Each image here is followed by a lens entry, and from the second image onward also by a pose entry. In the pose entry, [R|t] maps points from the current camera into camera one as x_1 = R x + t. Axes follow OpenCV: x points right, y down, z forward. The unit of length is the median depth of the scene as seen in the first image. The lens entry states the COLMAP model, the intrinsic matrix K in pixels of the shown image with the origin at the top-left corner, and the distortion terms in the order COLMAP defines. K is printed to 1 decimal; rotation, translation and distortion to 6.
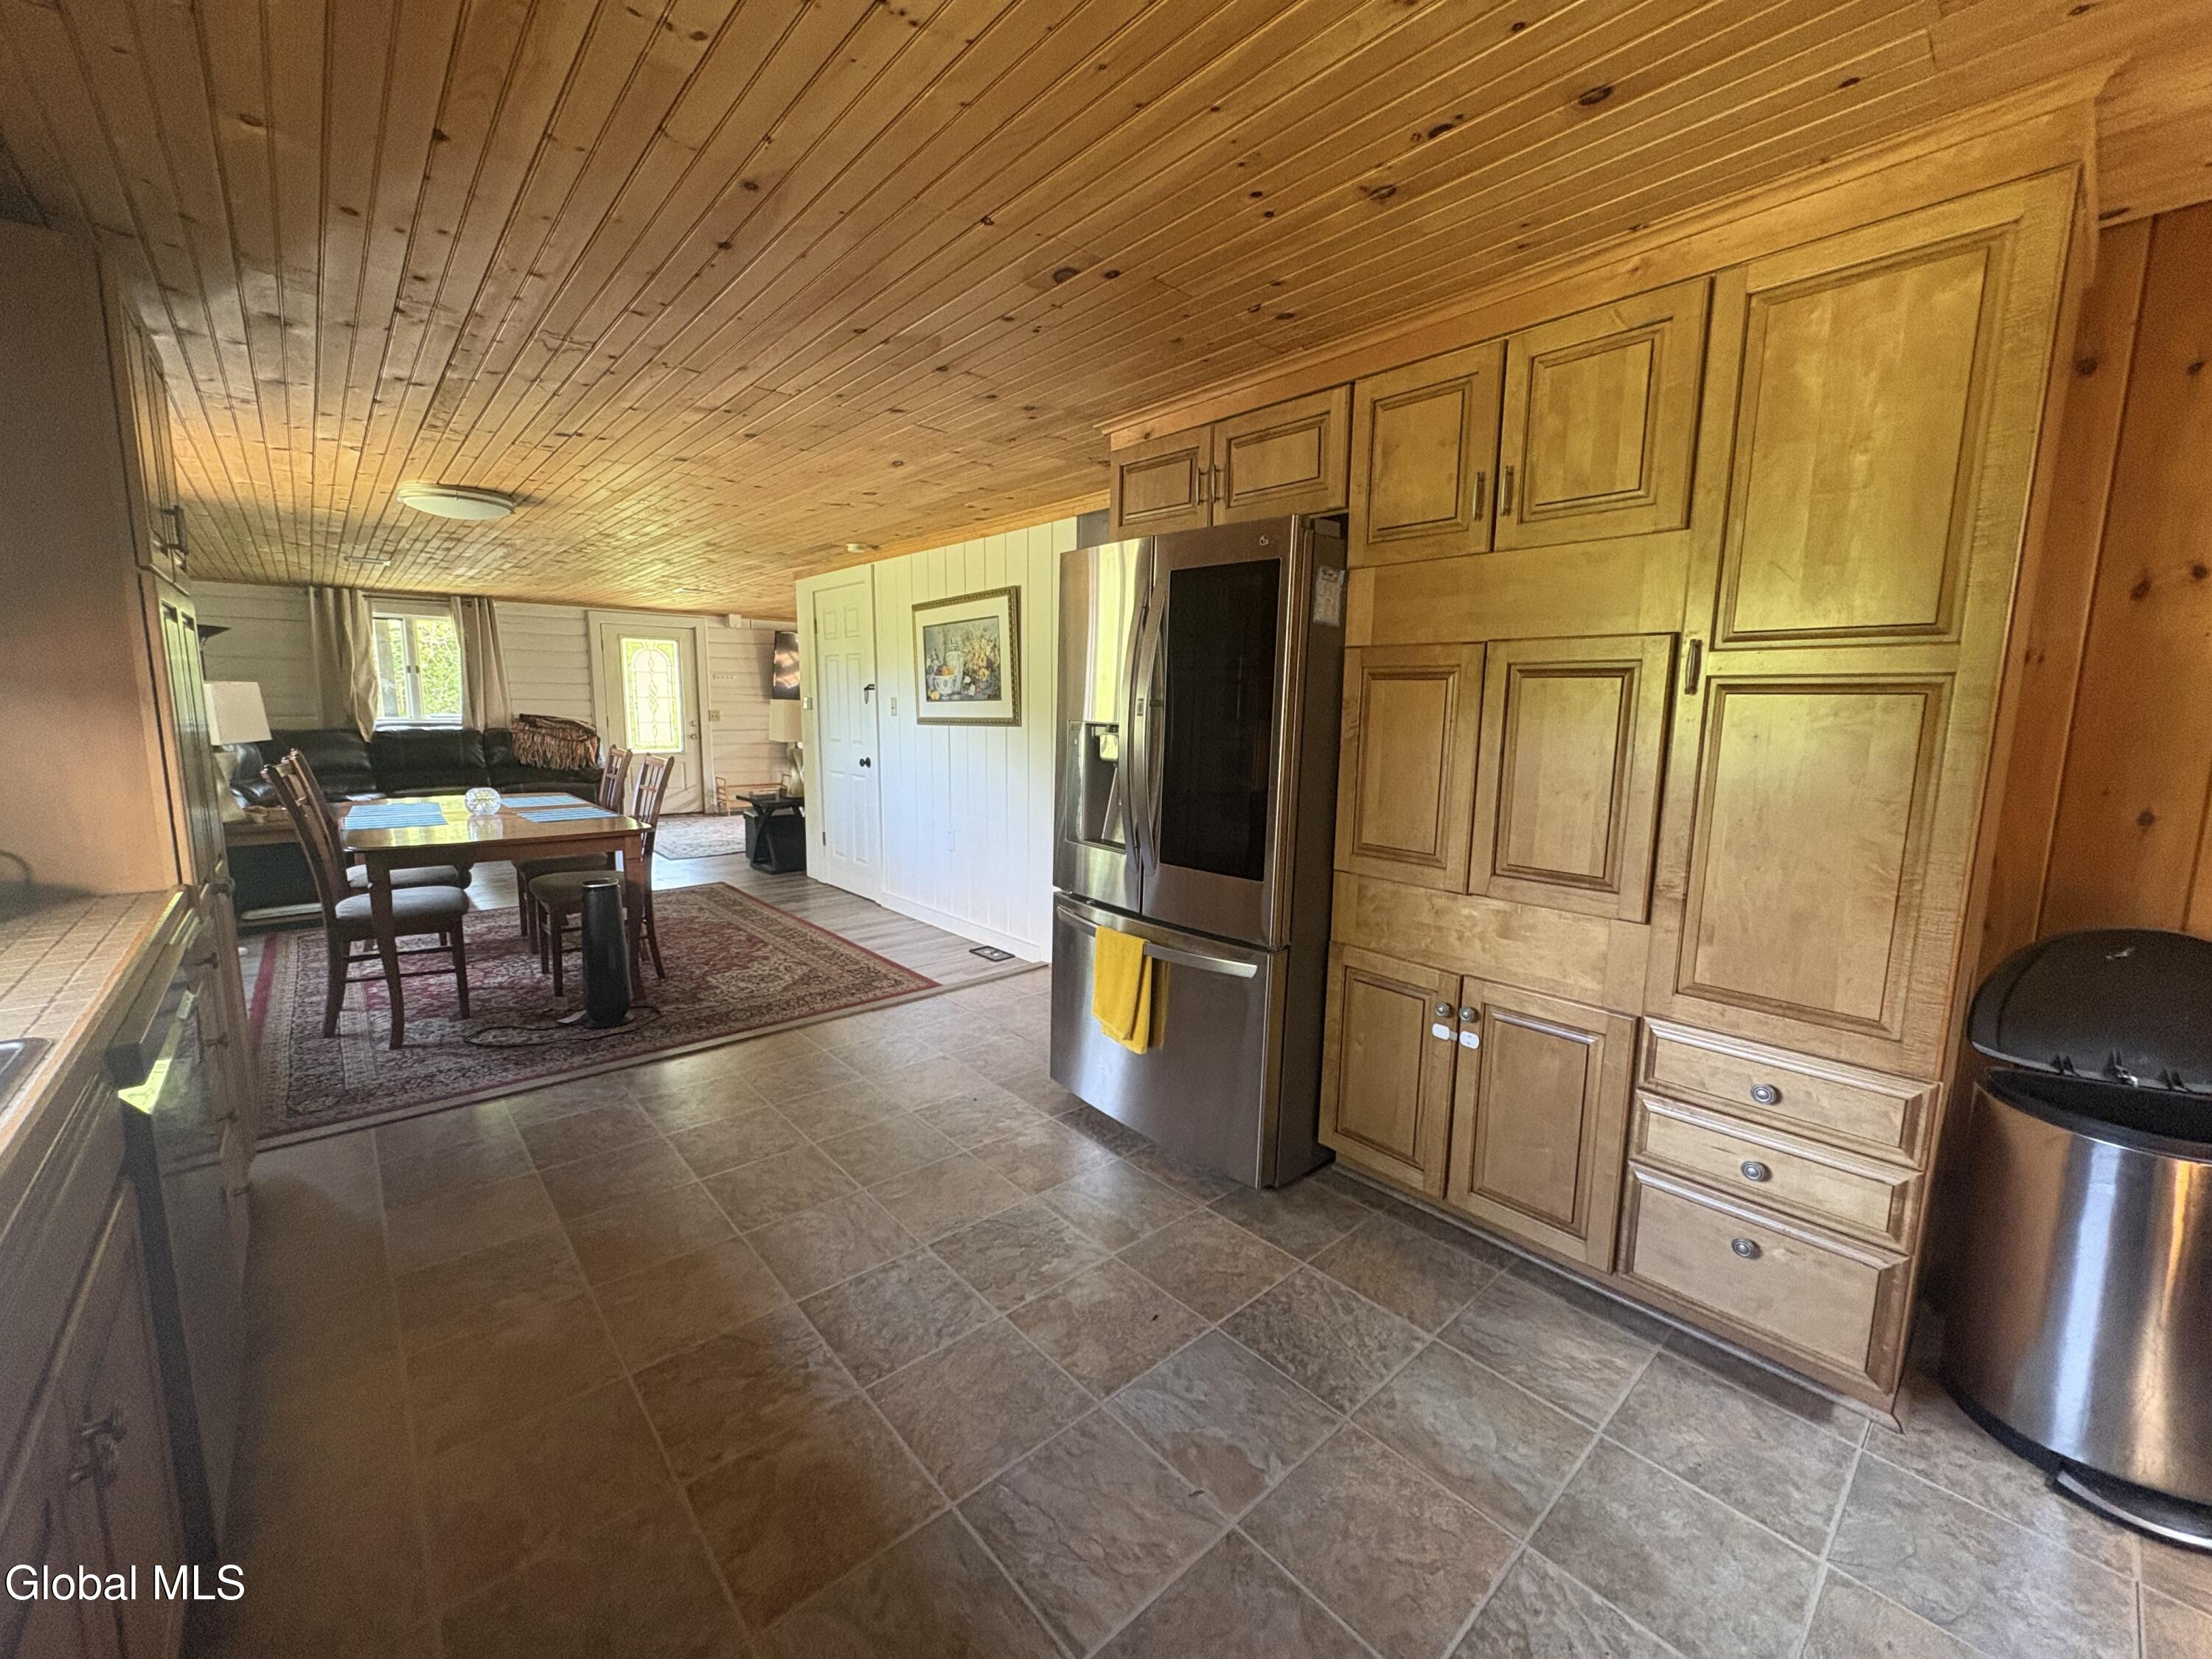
lens RADIAL K [[879.3, 0, 1110.5], [0, 879.3, 827.8], [0, 0, 1]] dist [-0.001294, 0.001256]
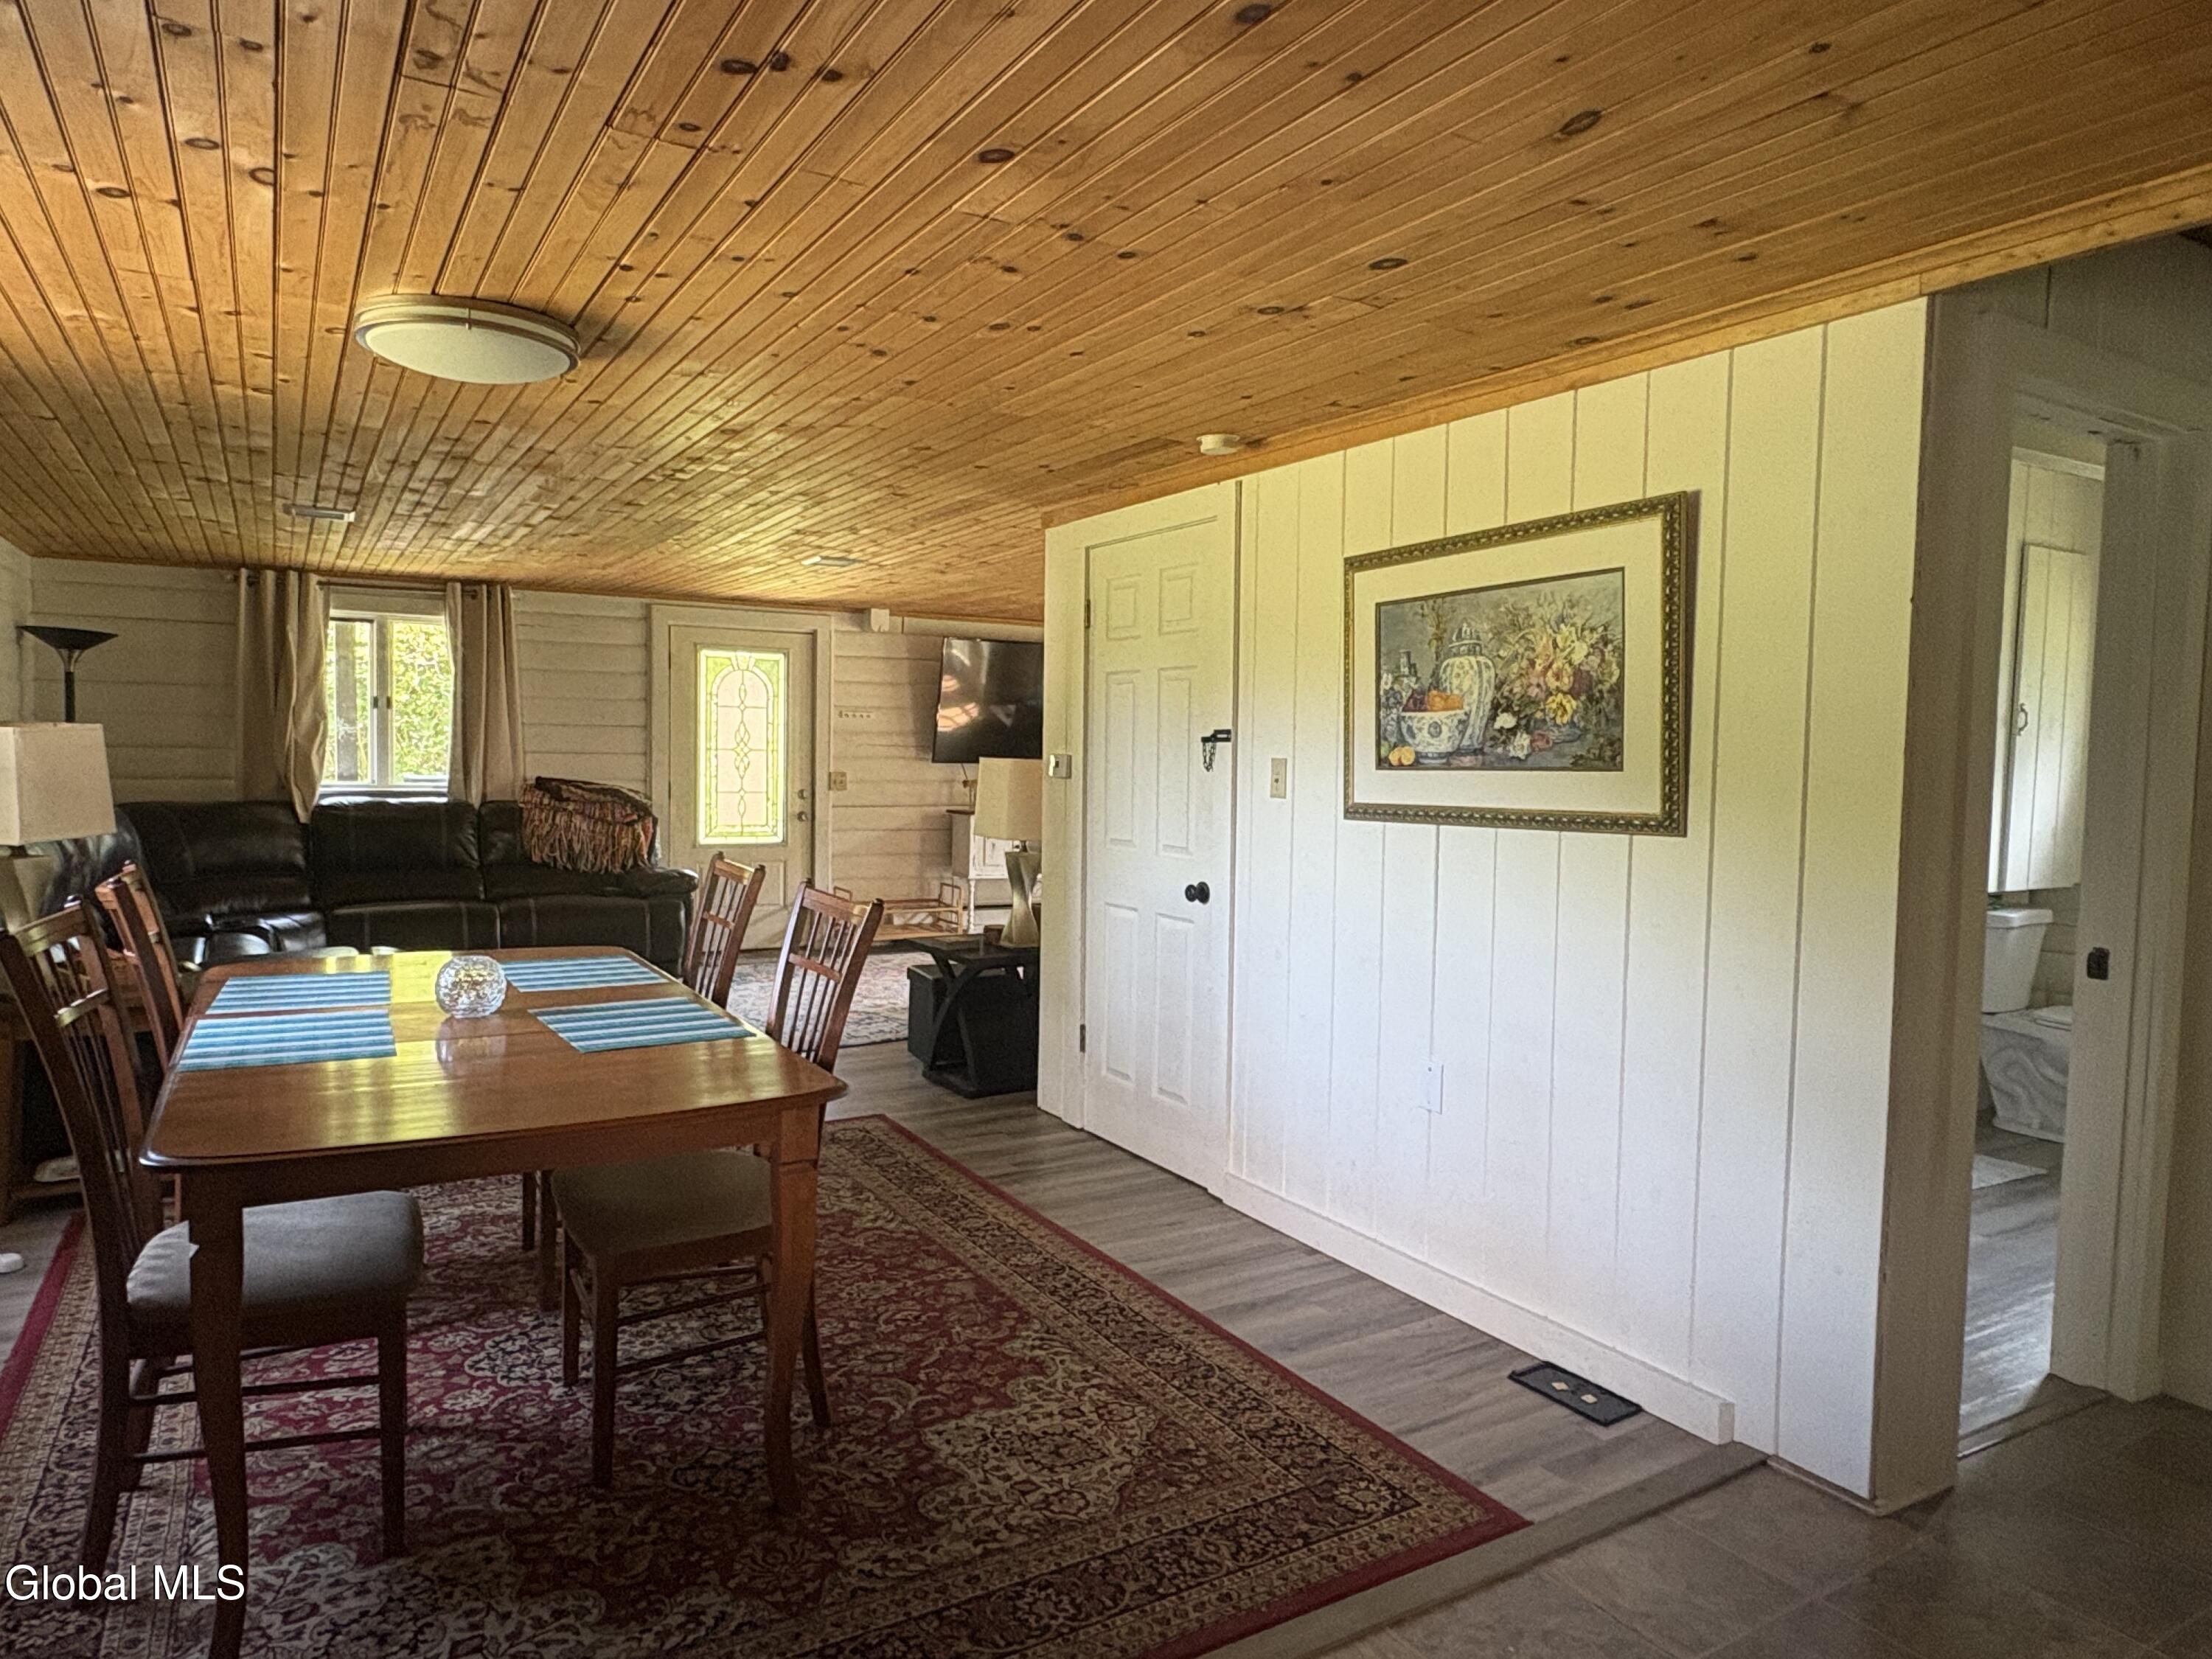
lens RADIAL K [[1366.1, 0, 1096.5], [0, 1366.1, 824.6], [0, 0, 1]] dist [-0.002528, 0.004904]
pose [[0.981801, 0.015621, -0.189270, -0.217271], [-0.032729, 0.995617, -0.087606, -0.050132], [0.187072, 0.092206, 0.978009, 0.297883]]
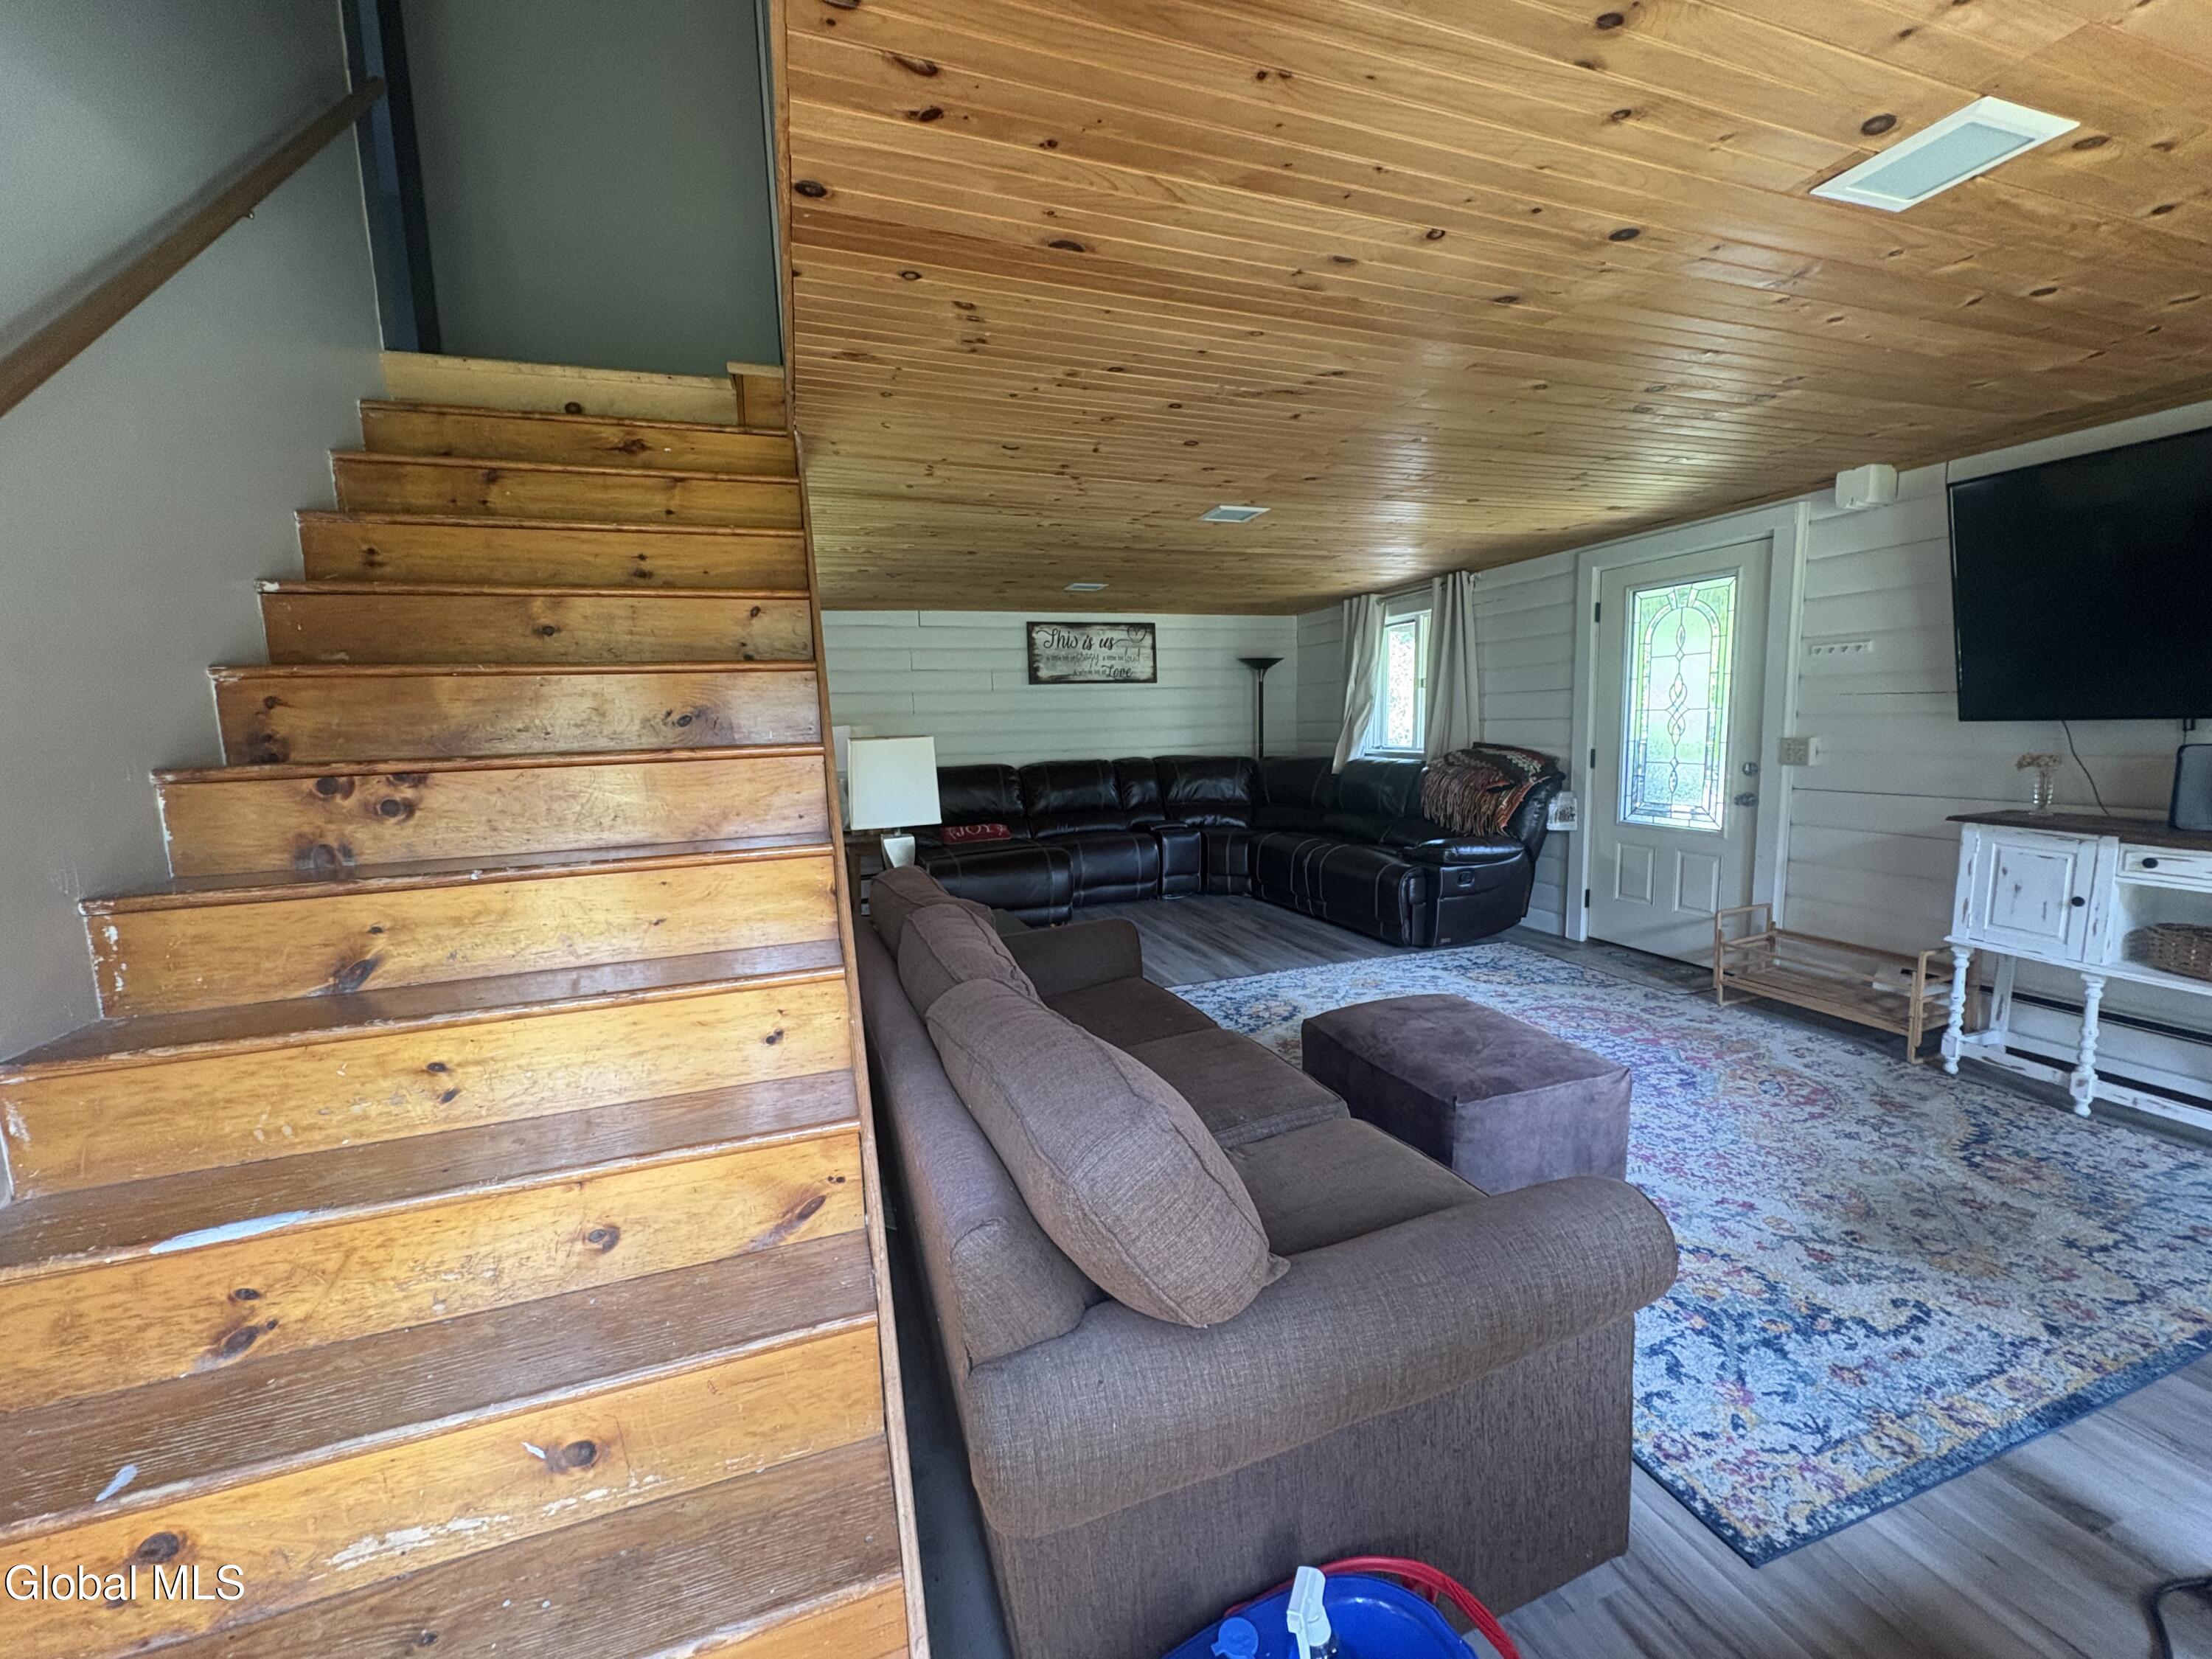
lens RADIAL K [[879.3, 0, 1113.3], [0, 879.3, 829.8], [0, 0, 1]] dist [-0.001294, 0.001256]
pose [[-0.383579, 0.113637, -0.916490, 0.055836], [-0.104180, 0.980741, 0.165207, -0.247557], [0.917613, 0.158850, -0.364353, 1.702814]]
